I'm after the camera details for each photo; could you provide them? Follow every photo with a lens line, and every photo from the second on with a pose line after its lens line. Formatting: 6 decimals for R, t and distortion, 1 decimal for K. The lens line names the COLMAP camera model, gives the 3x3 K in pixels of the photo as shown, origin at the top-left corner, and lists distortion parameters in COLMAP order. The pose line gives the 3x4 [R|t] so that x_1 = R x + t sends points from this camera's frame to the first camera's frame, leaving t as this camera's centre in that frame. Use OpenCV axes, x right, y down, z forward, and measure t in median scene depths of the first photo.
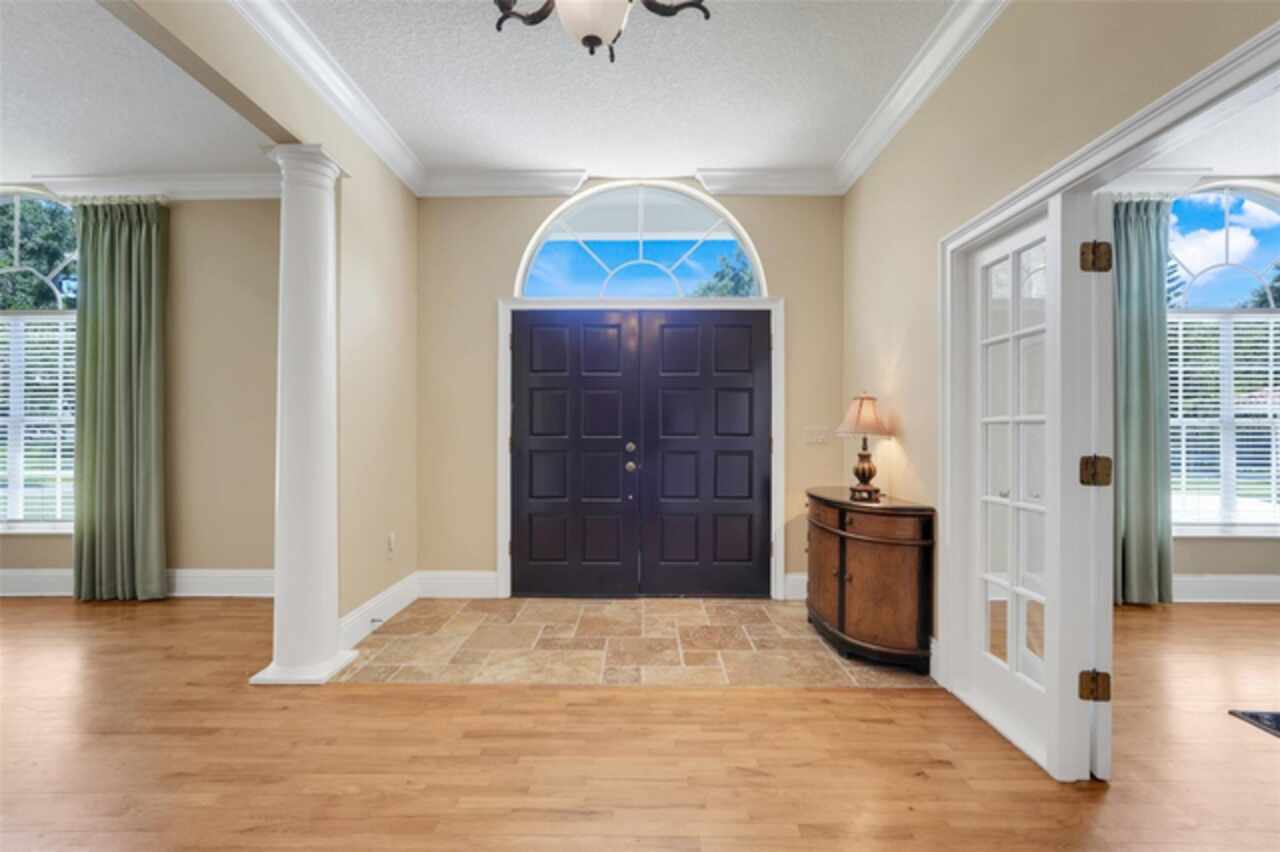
lens RADIAL K [[562.1, 0, 642.6], [0, 562.1, 428.7], [0, 0, 1]] dist [-0.004451, 0.001090]
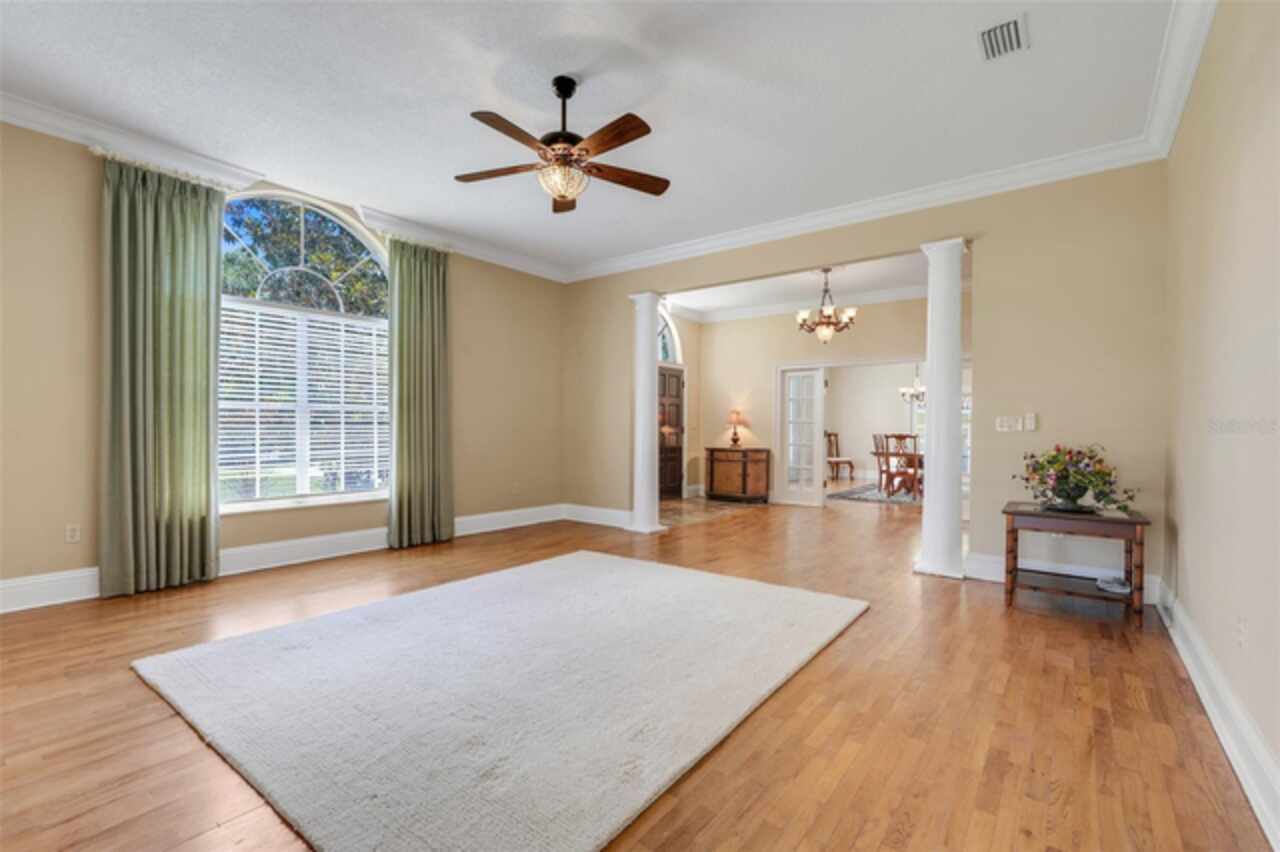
lens RADIAL K [[562.1, 0, 640.8], [0, 562.1, 430.0], [0, 0, 1]] dist [-0.004451, 0.001090]
pose [[0.597413, 0.004087, 0.801924, -1.706567], [-0.010433, 0.999942, 0.002676, 0.024733], [-0.801866, -0.009965, 0.597421, -0.215046]]
